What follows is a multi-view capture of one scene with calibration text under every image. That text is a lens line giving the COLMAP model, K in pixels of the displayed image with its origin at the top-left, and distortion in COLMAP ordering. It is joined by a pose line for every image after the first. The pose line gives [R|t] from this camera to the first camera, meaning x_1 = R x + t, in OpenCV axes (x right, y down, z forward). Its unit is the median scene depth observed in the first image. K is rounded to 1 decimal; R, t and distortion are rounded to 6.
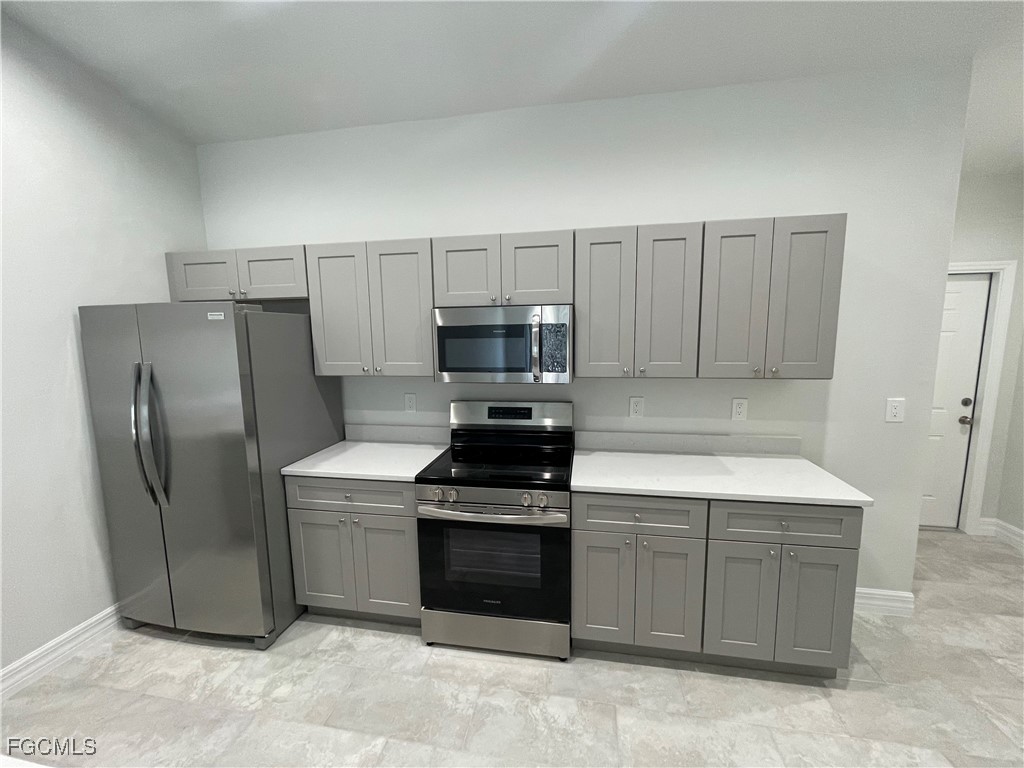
lens RADIAL K [[410.9, 0, 514.6], [0, 410.9, 384.2], [0, 0, 1]] dist [-0.000545, -0.001052]
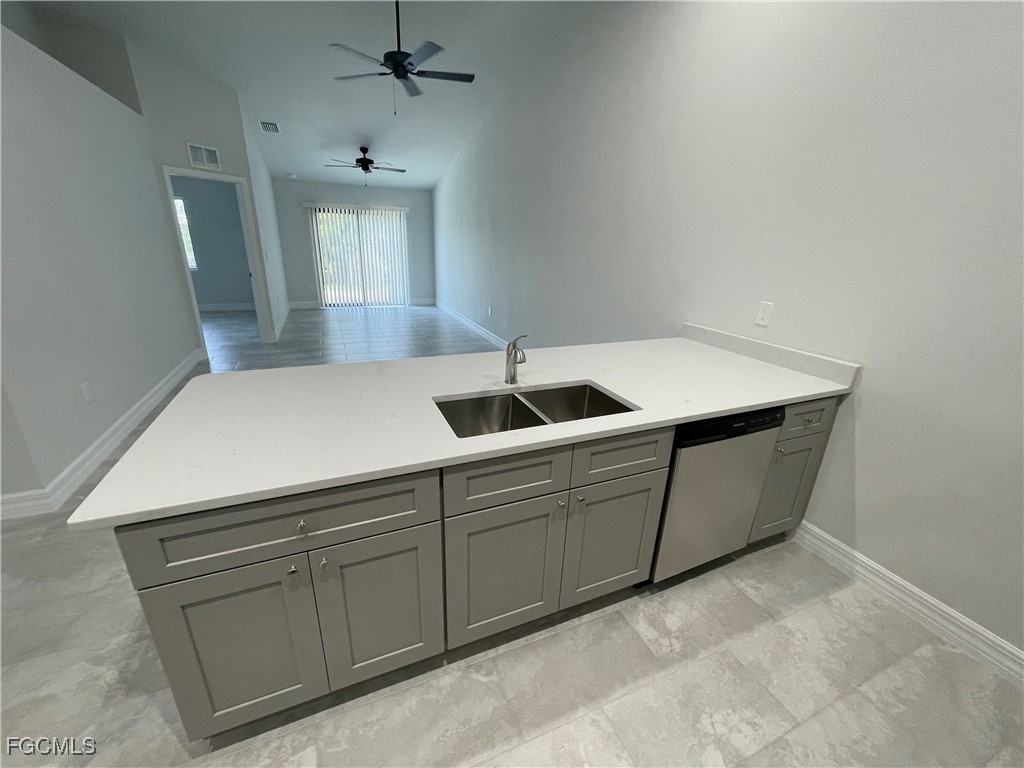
lens RADIAL K [[410.9, 0, 511.0], [0, 410.9, 382.4], [0, 0, 1]] dist [-0.000545, -0.001052]
pose [[-0.830218, 0.167926, -0.531544, -0.030023], [-0.104472, 0.889778, 0.444275, -0.046860], [0.547562, 0.424376, -0.721167, 0.686672]]
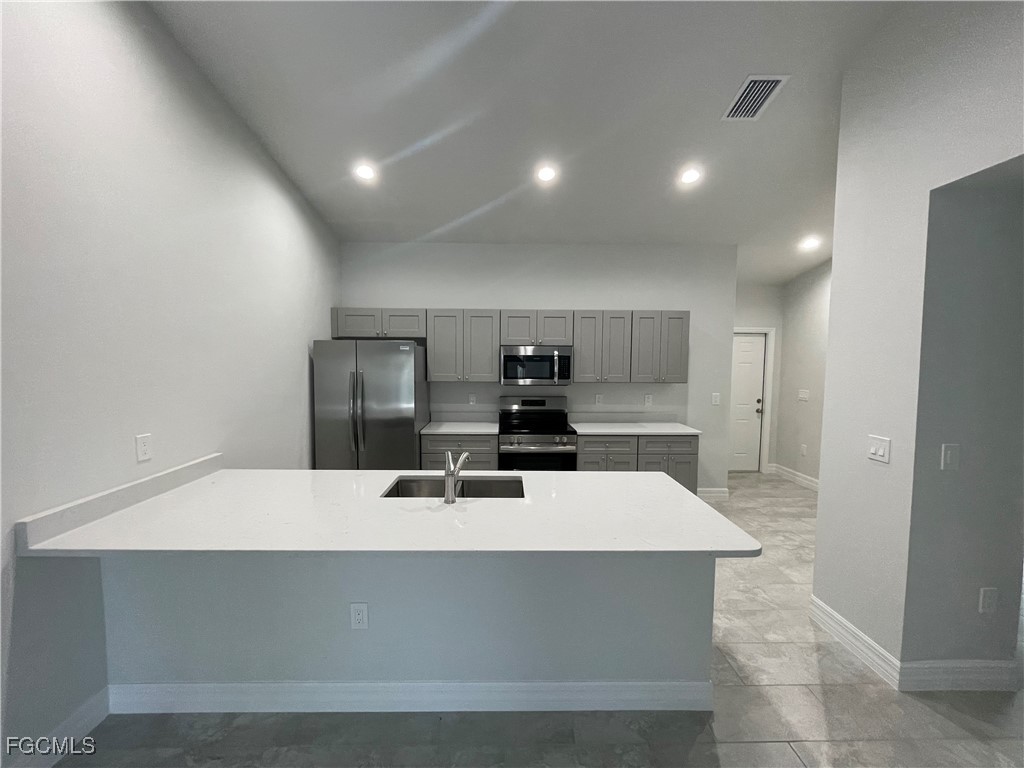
lens RADIAL K [[410.9, 0, 514.5], [0, 410.9, 387.2], [0, 0, 1]] dist [-0.000545, -0.001052]
pose [[0.979600, 0.005920, 0.200868, -0.530024], [0.006014, 0.998255, -0.058748, 0.122725], [-0.200865, 0.058758, 0.977855, -0.888254]]
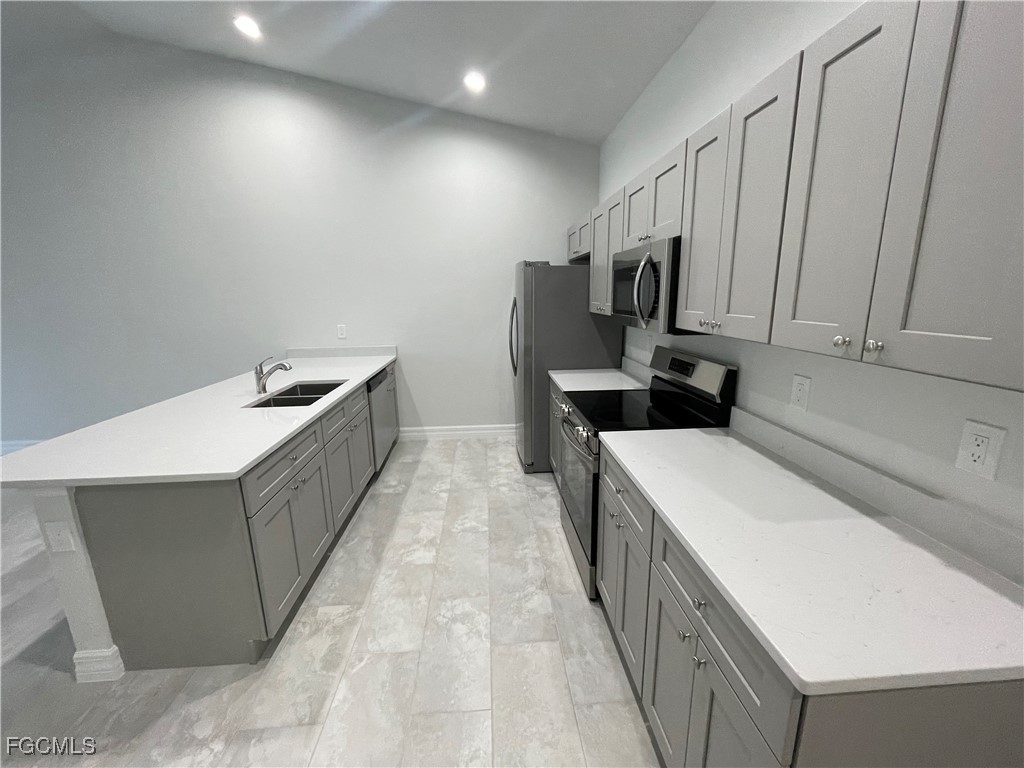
lens RADIAL K [[410.9, 0, 515.3], [0, 410.9, 380.6], [0, 0, 1]] dist [-0.000545, -0.001052]
pose [[0.255551, 0.212263, -0.943206, 0.870229], [-0.116321, 0.975264, 0.187961, -0.032250], [0.959772, 0.061681, 0.273921, 0.470928]]
